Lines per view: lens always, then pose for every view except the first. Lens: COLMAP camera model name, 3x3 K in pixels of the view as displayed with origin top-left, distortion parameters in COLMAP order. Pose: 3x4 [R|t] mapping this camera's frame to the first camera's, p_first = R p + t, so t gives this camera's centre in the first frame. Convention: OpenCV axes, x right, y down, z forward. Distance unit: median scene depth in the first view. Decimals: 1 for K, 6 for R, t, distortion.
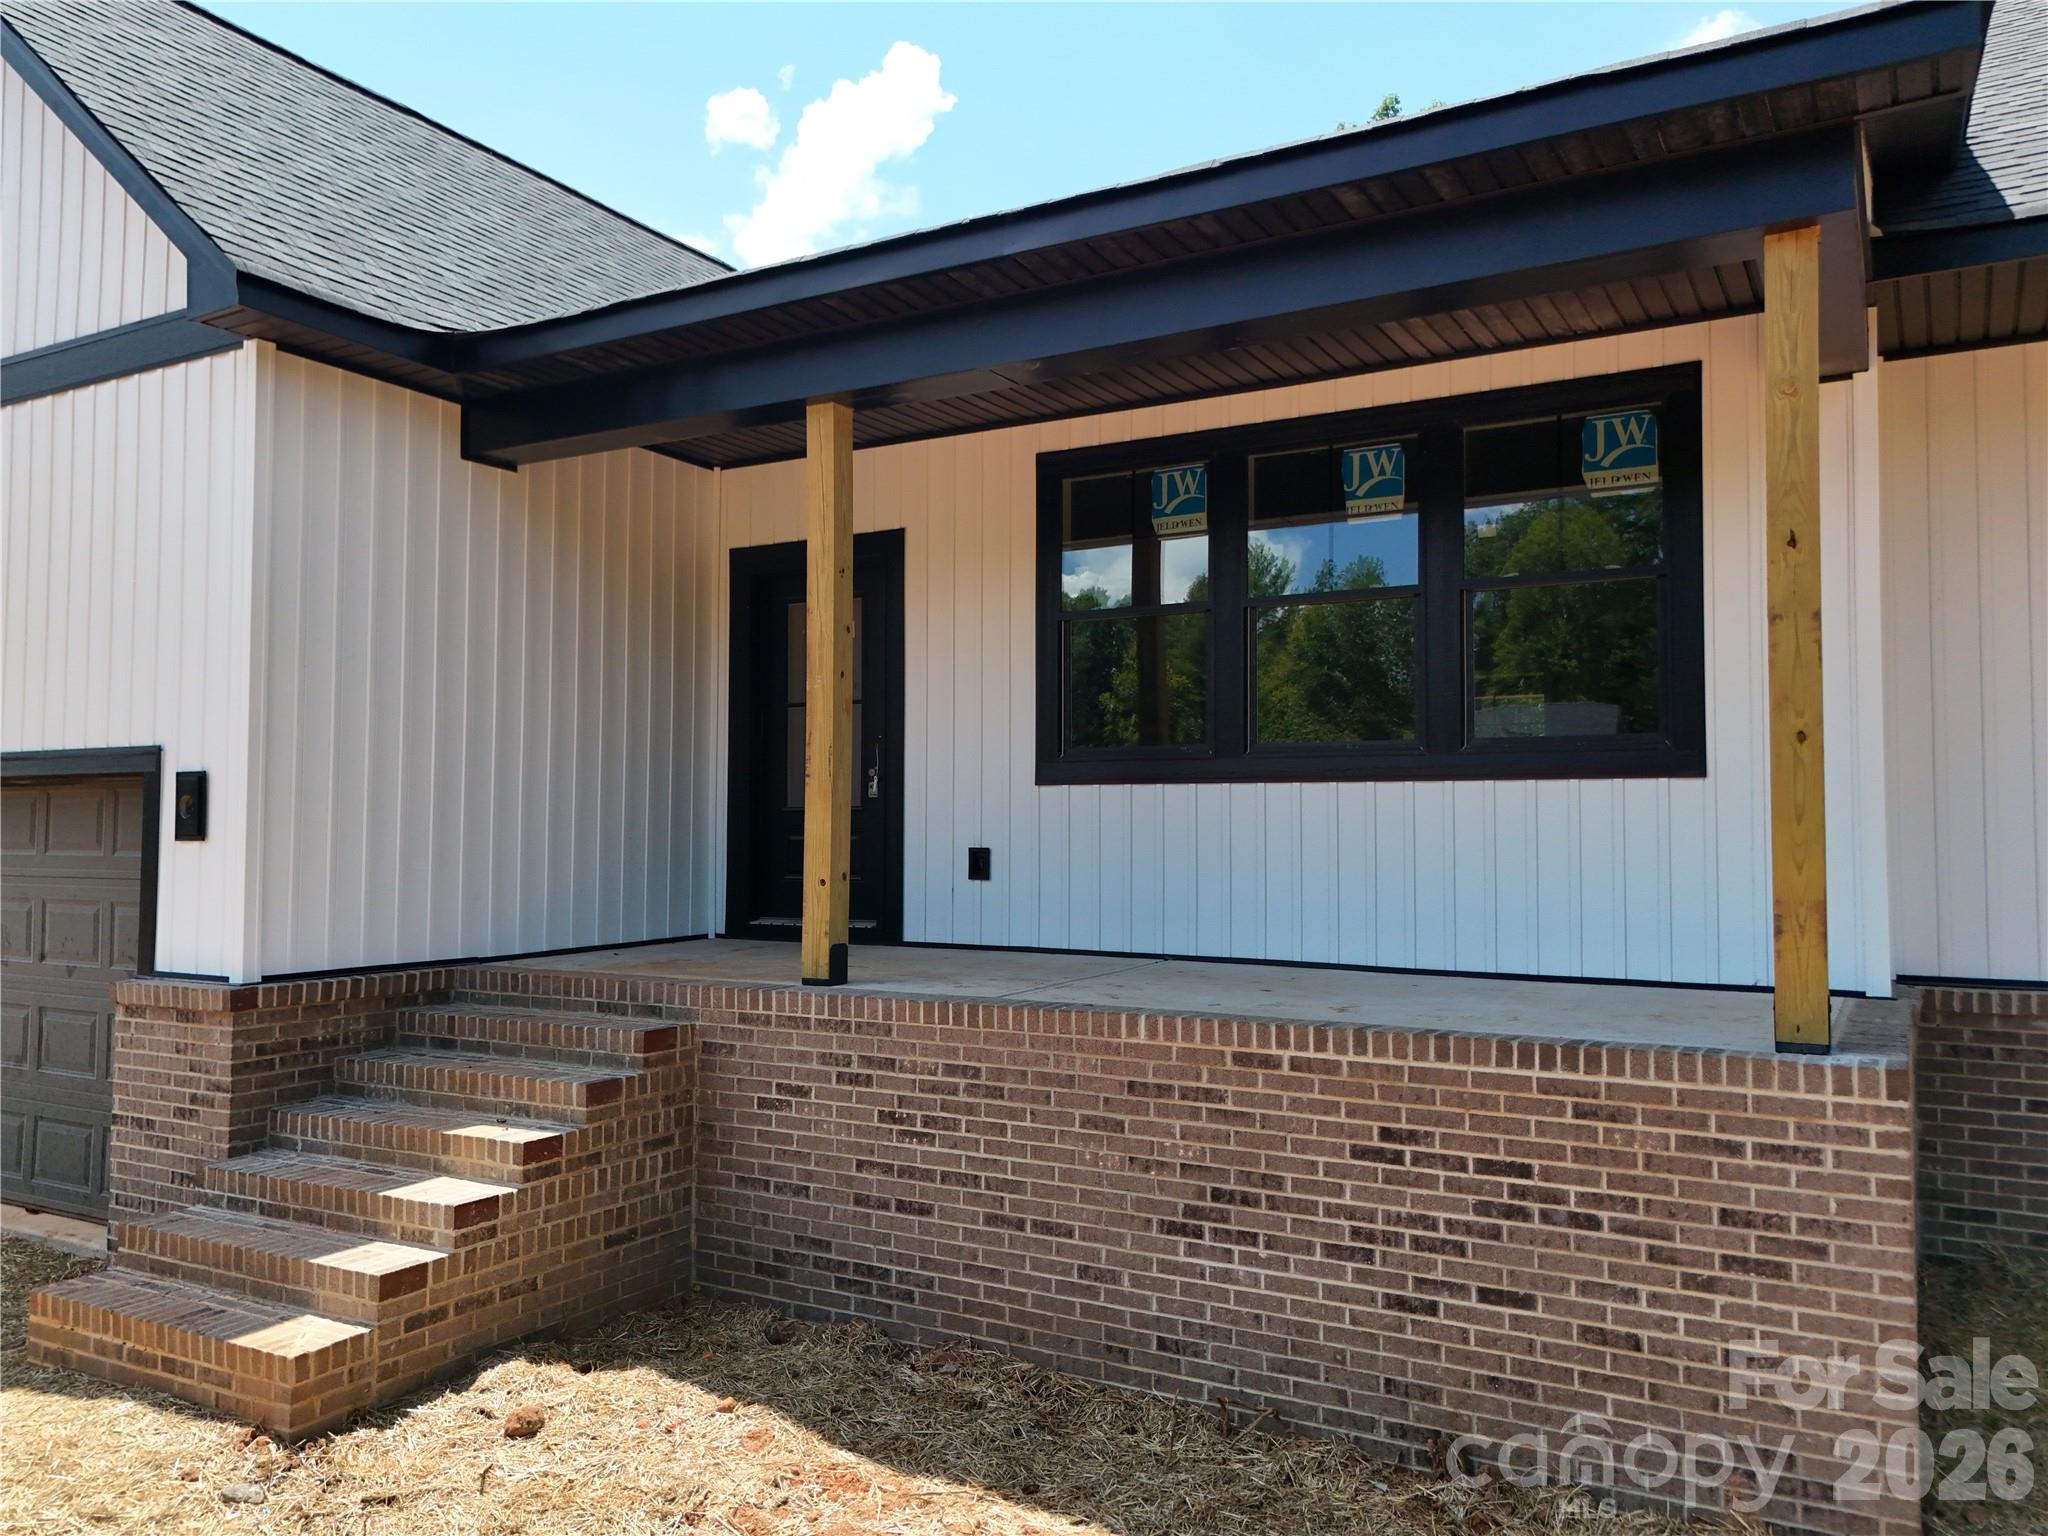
lens RADIAL K [[1500.9, 0, 1024.0], [0, 1500.9, 768.0], [0, 0, 1]] dist [-0.008938, -0.004728]
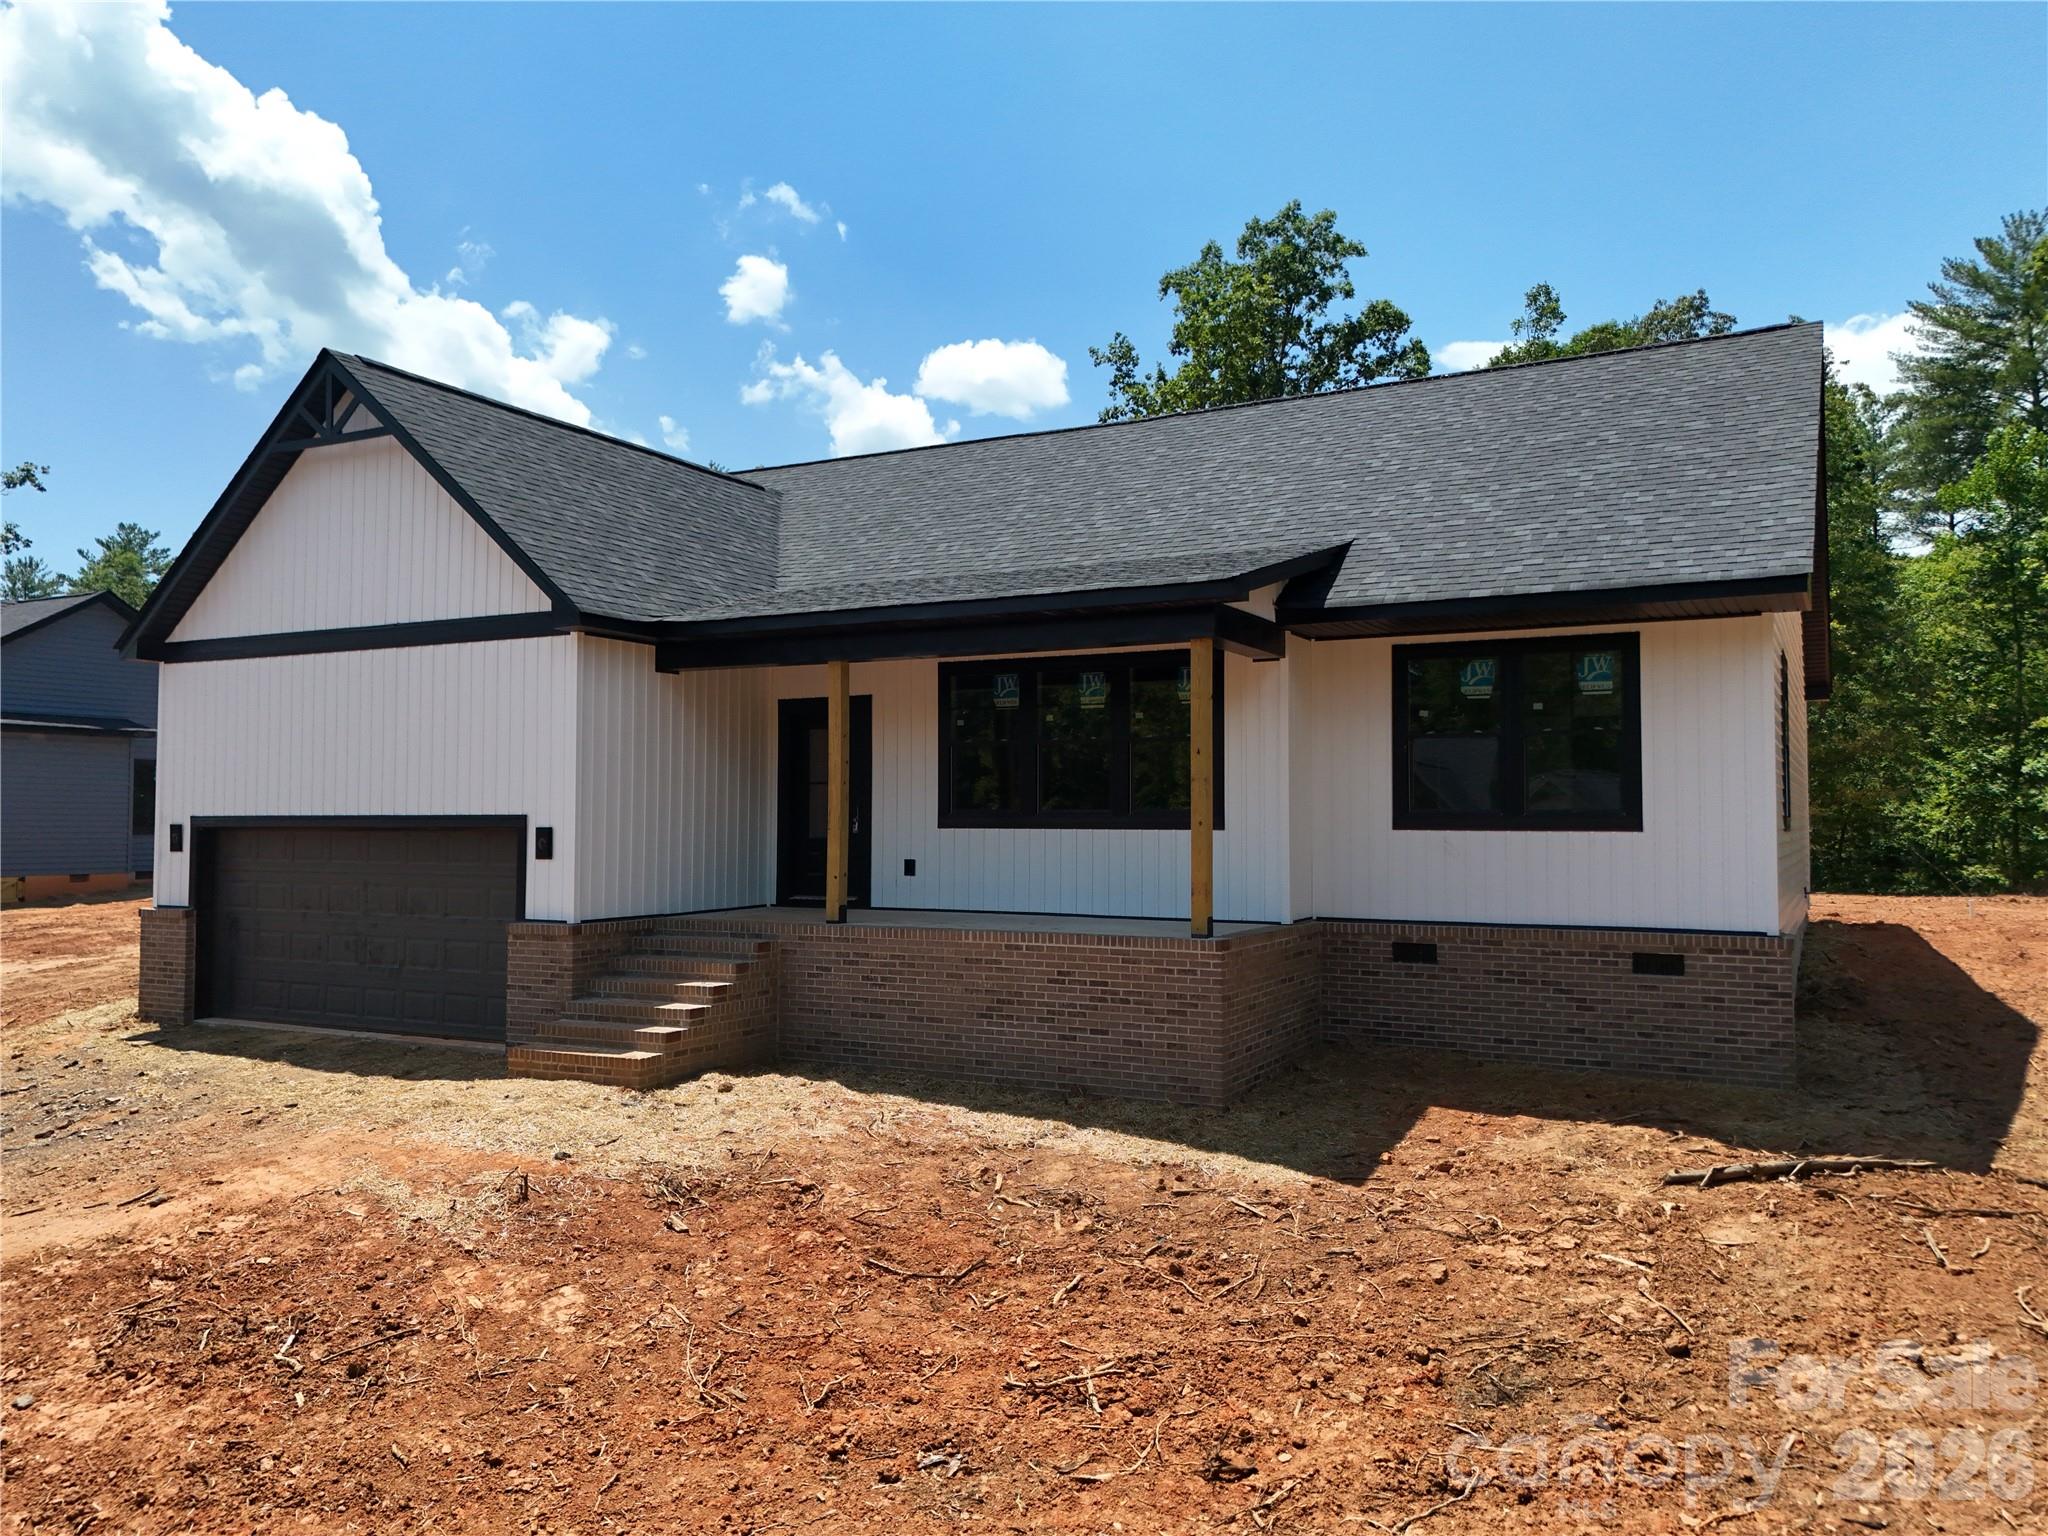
lens RADIAL K [[1500.9, 0, 1024.0], [0, 1500.9, 768.0], [0, 0, 1]] dist [-0.008938, -0.004728]
pose [[0.999627, -0.000875, 0.027304, 0.094589], [0.000765, 0.999992, 0.004024, -0.105766], [-0.027308, -0.004002, 0.999619, -1.381804]]
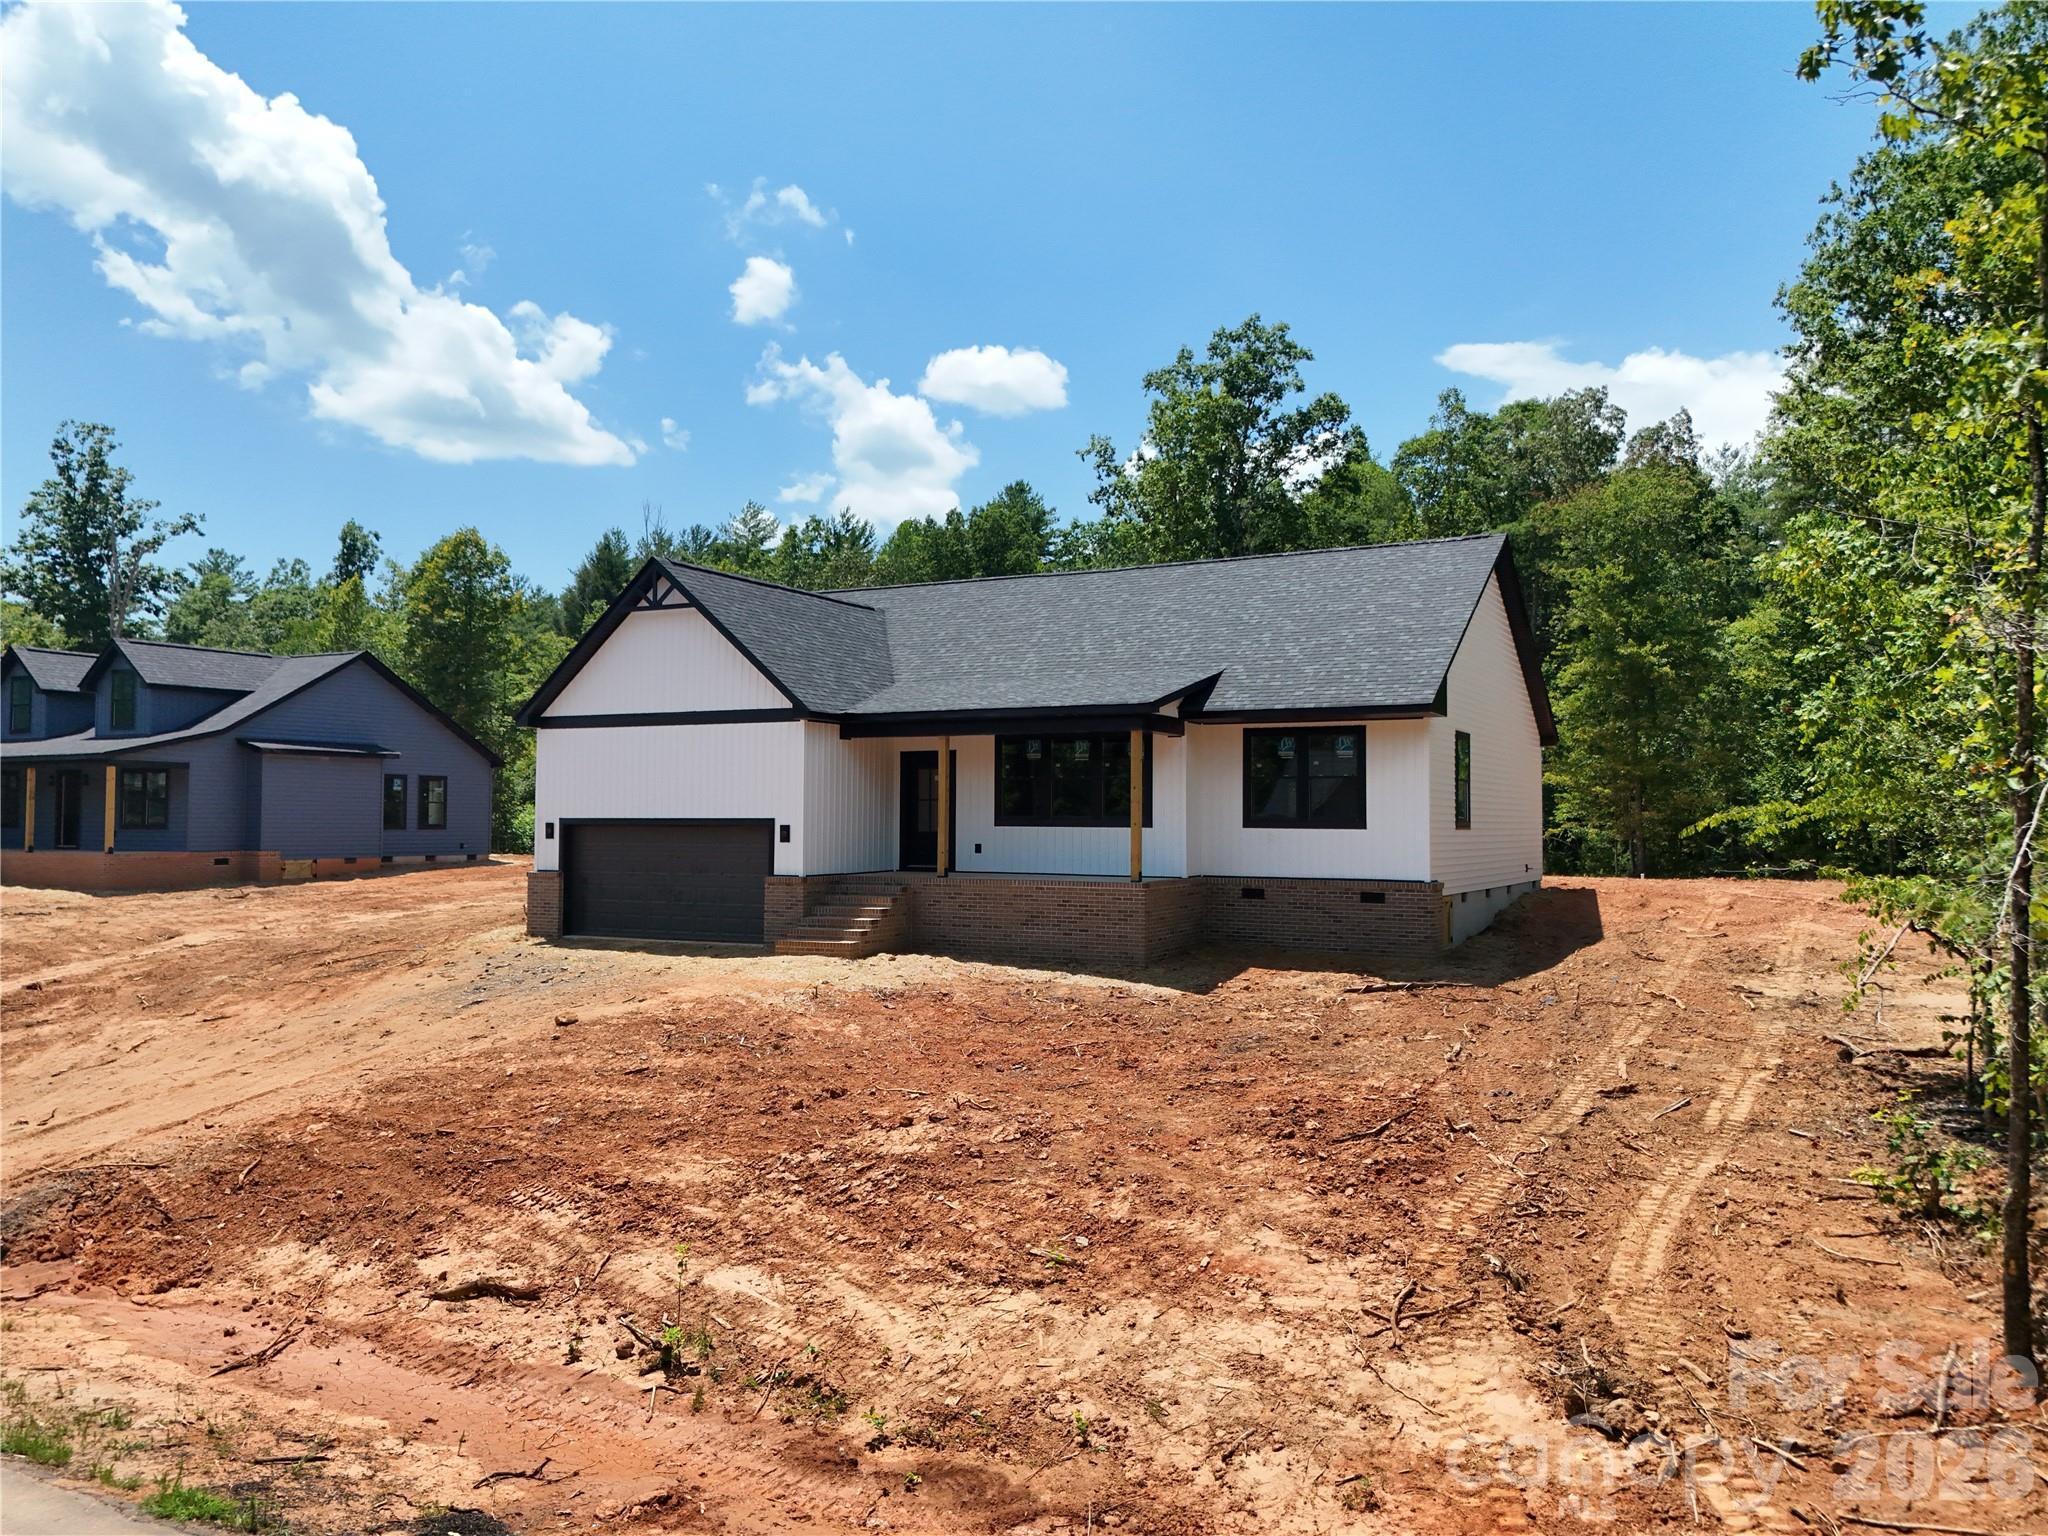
lens RADIAL K [[1500.9, 0, 1024.0], [0, 1500.9, 768.0], [0, 0, 1]] dist [-0.008938, -0.004728]
pose [[0.999620, 0.002205, 0.027472, -0.027907], [-0.002336, 0.999986, 0.004755, -0.197975], [-0.027461, -0.004817, 0.999611, -3.516897]]
